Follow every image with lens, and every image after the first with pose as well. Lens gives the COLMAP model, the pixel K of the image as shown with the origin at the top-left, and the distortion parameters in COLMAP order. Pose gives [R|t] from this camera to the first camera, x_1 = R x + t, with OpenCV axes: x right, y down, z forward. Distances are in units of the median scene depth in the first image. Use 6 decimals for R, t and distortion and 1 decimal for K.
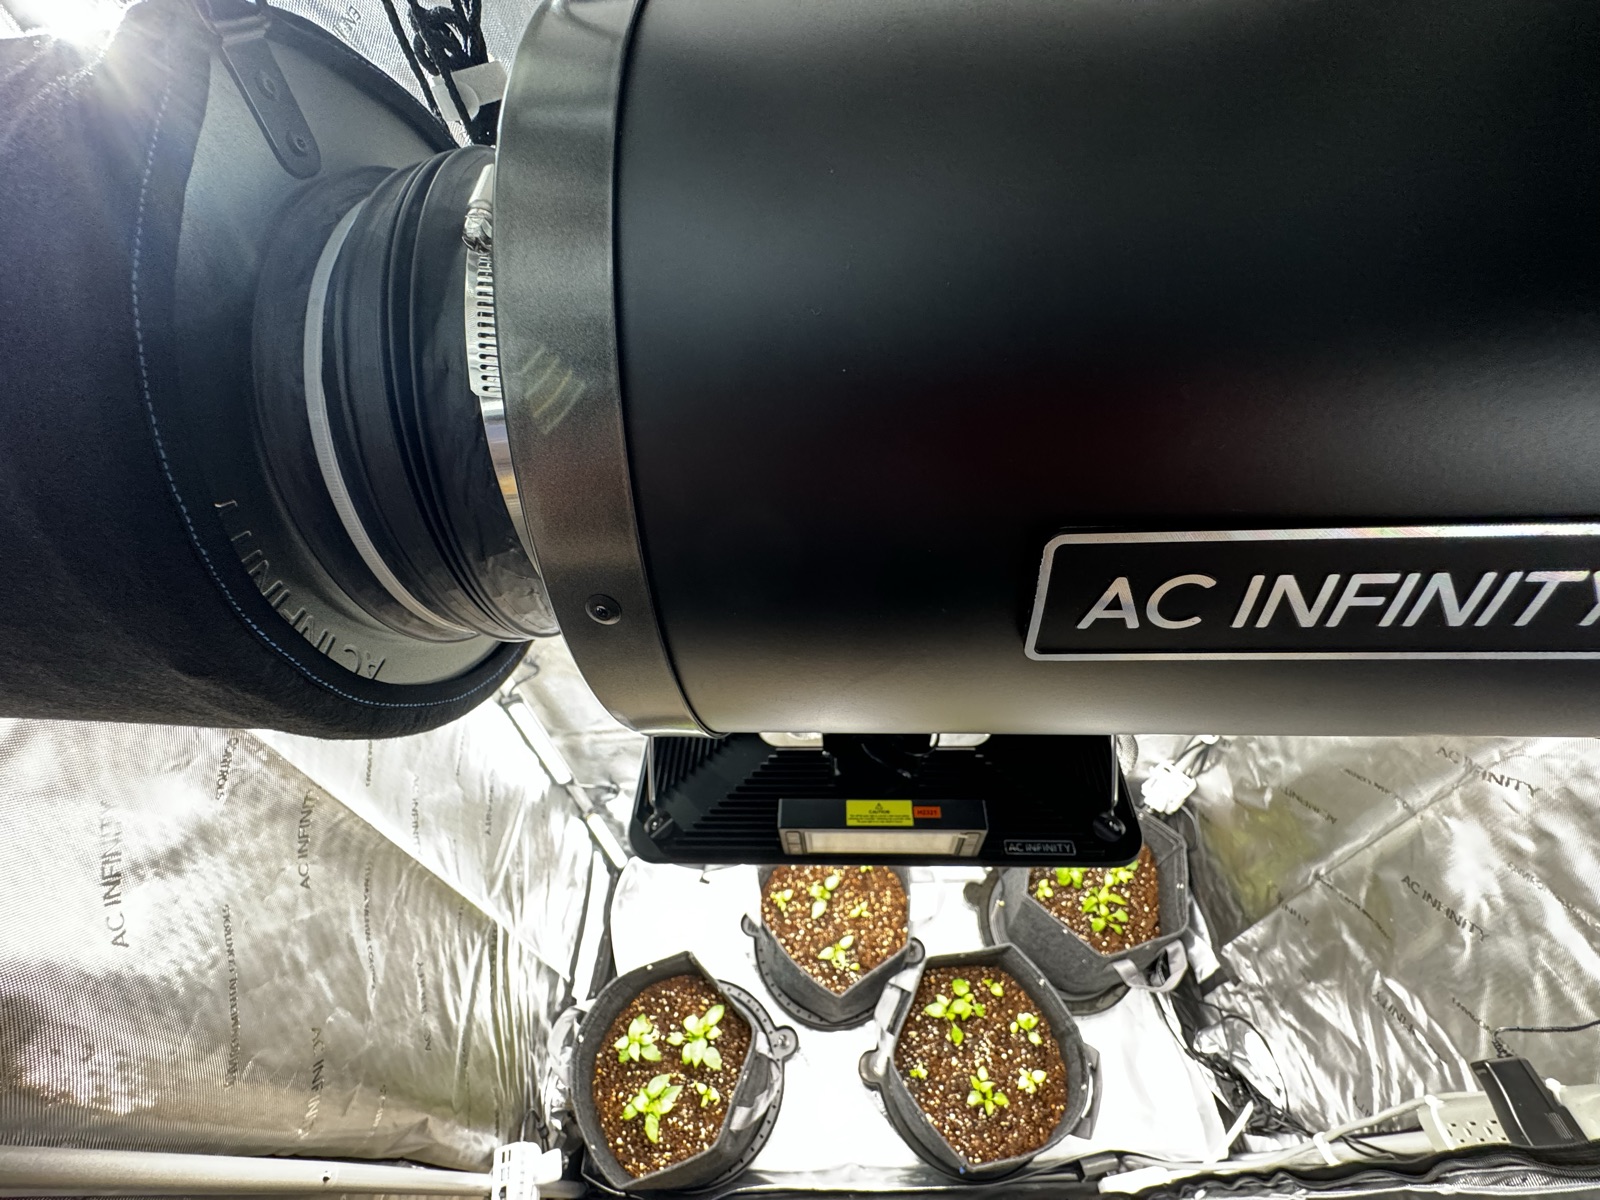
lens RADIAL K [[642.6, 0, 802.1], [0, 642.6, 605.3], [0, 0, 1]] dist [0.002126, -0.000601]
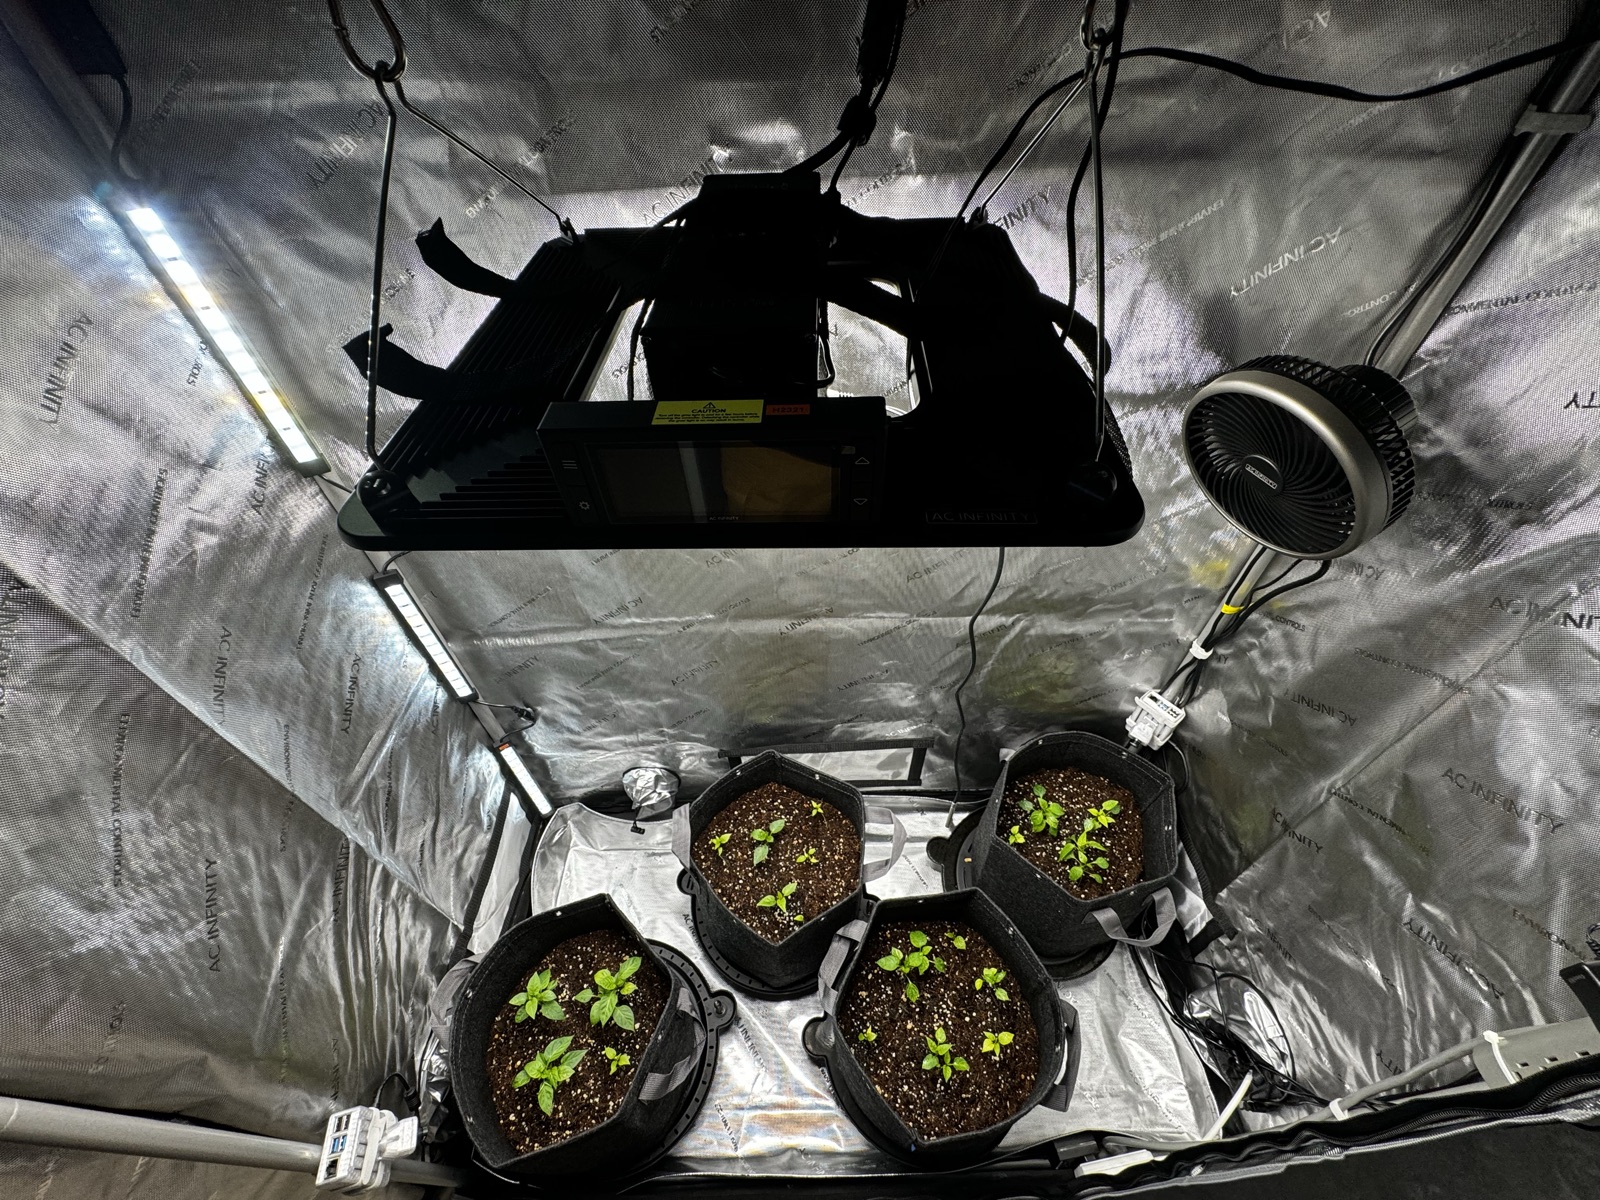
lens RADIAL K [[642.6, 0, 797.4], [0, 642.6, 594.6], [0, 0, 1]] dist [0.002126, -0.000601]
pose [[0.999700, 0.015805, 0.018685, 0.063487], [-0.015372, 0.999615, -0.023101, 0.160842], [-0.019043, 0.022807, 0.999559, 0.133314]]
